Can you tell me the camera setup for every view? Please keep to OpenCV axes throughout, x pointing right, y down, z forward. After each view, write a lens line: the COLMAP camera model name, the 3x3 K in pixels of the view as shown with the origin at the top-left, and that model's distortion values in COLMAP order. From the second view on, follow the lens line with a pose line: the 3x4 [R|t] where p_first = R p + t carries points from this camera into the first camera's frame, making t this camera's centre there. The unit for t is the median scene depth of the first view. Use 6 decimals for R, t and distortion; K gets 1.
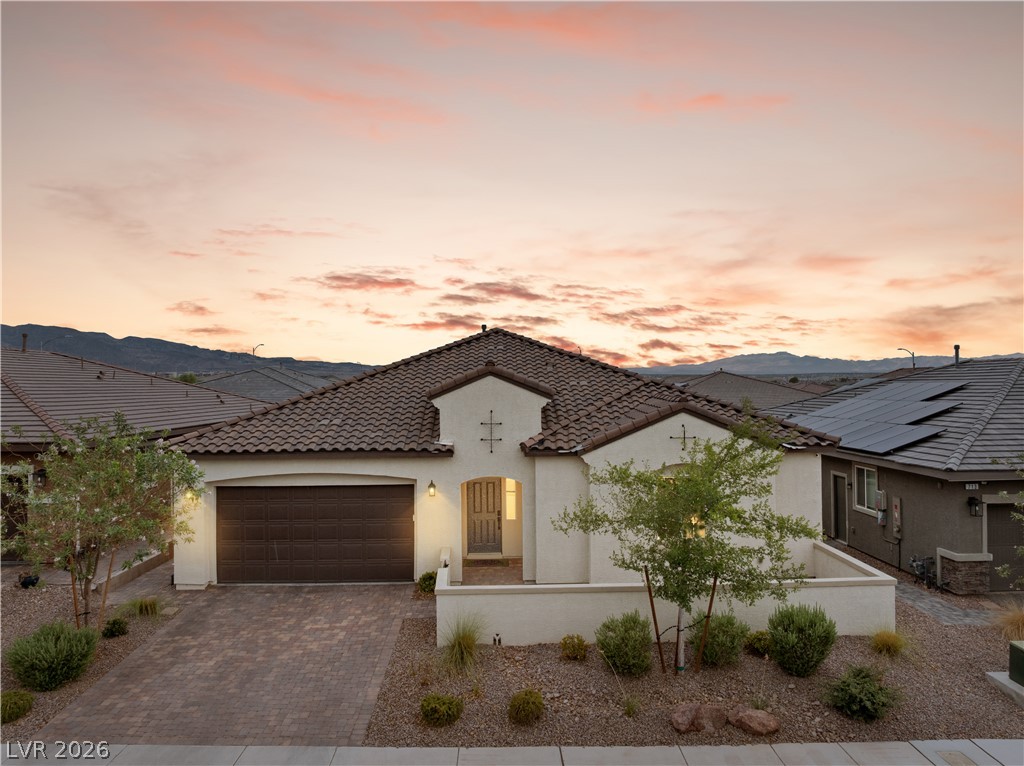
lens RADIAL K [[722.9, 0, 506.4], [0, 722.9, 381.4], [0, 0, 1]] dist [-0.054226, 0.027504]
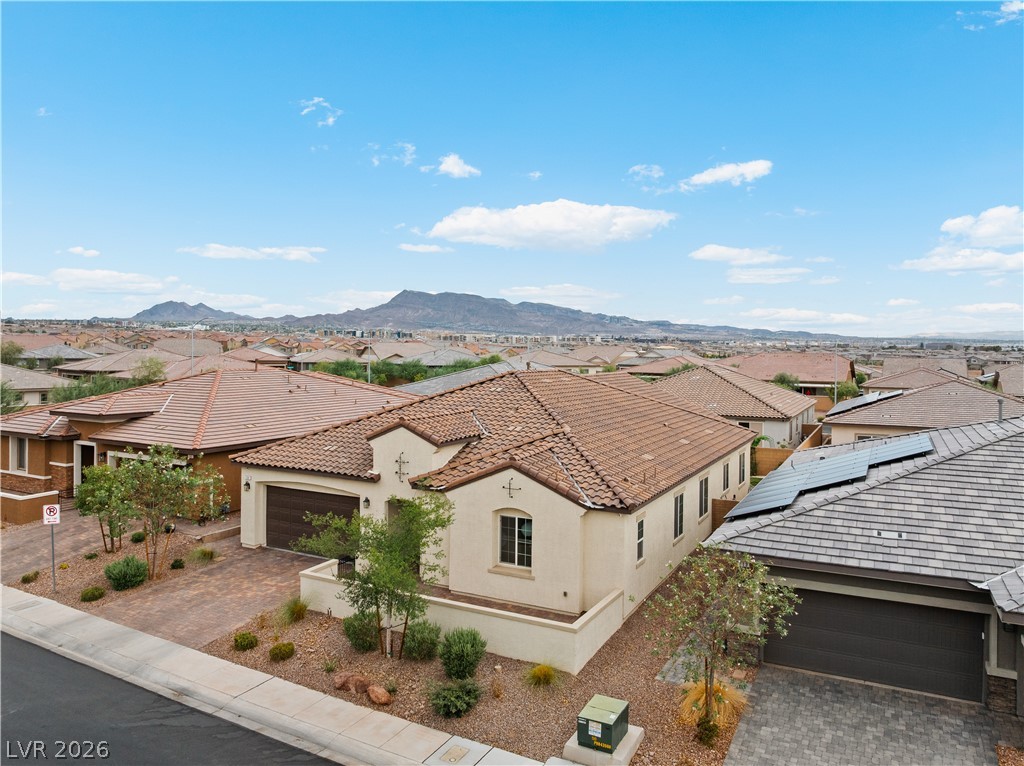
lens RADIAL K [[726.7, 0, 505.8], [0, 726.7, 369.2], [0, 0, 1]] dist [-0.039714, 0.004913]
pose [[0.871852, 0.030820, -0.488798, 1.044800], [-0.014181, 0.999188, 0.037707, -0.220318], [0.489564, -0.025943, 0.871581, -0.148790]]
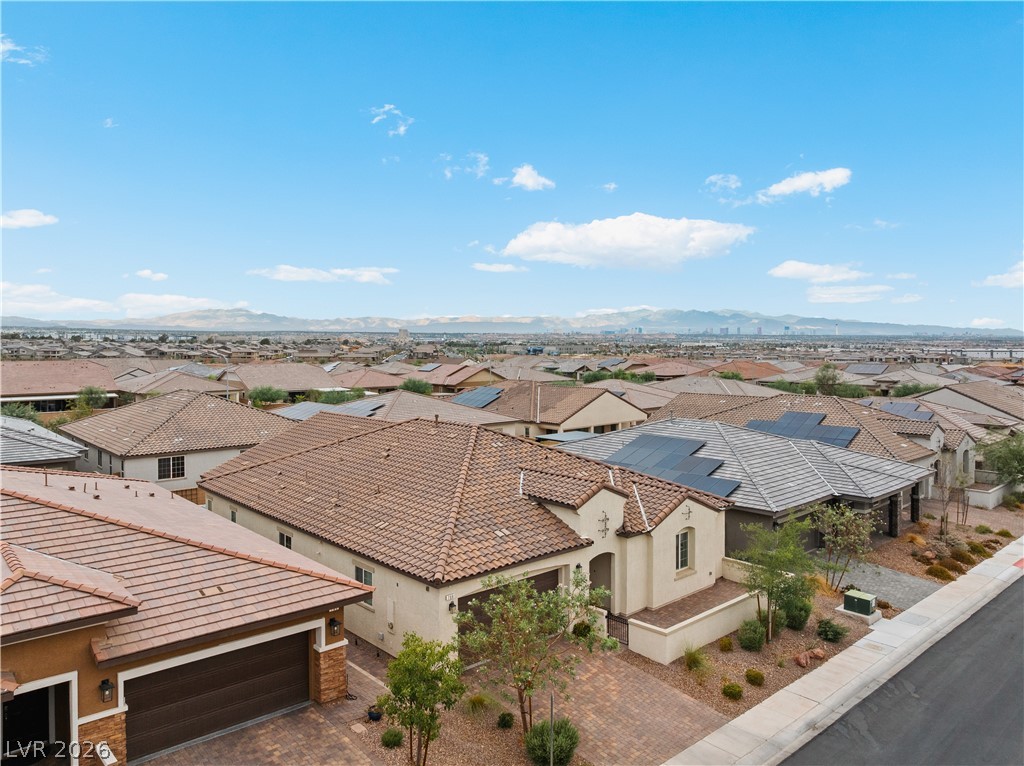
lens RADIAL K [[747.8, 0, 512.0], [0, 747.8, 383.0], [0, 0, 1]] dist [-0.033844, -0.000816]
pose [[0.750284, -0.027641, 0.660538, -1.520032], [-0.012866, 0.998326, 0.056389, -0.400592], [-0.660991, -0.050806, 0.748672, -0.060702]]
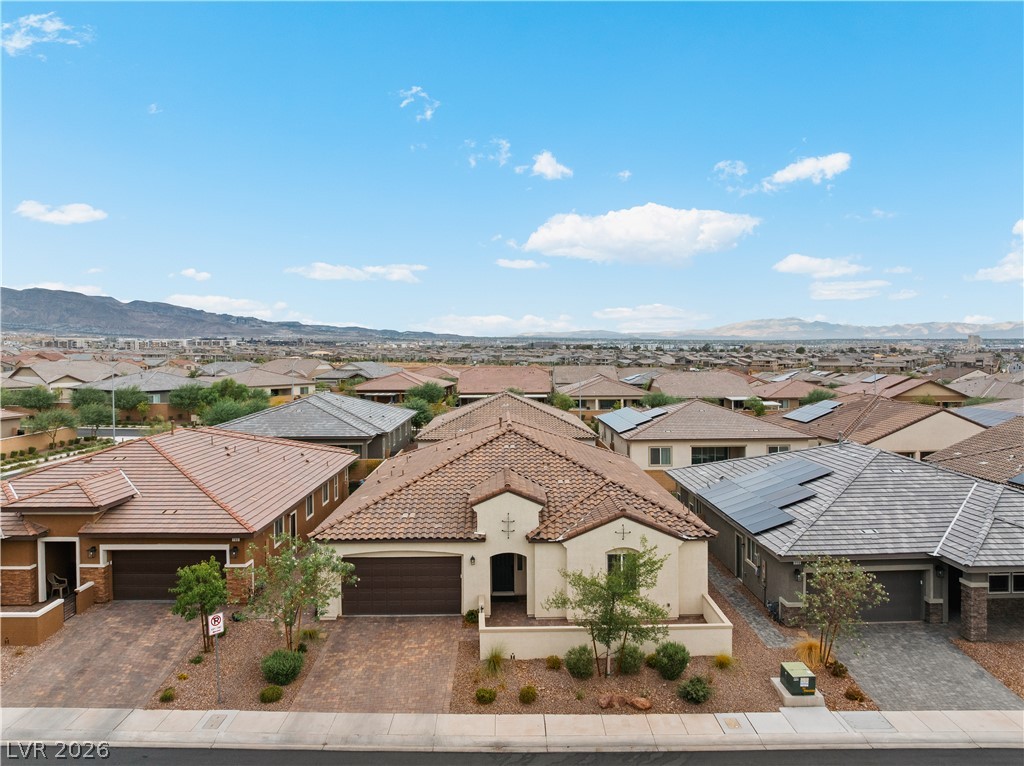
lens RADIAL K [[726.7, 0, 505.8], [0, 726.7, 369.2], [0, 0, 1]] dist [-0.039714, 0.004913]
pose [[0.999940, 0.001831, -0.010796, -0.011773], [-0.001475, 0.999457, 0.032909, -0.434068], [0.010850, -0.032891, 0.999400, -0.822339]]
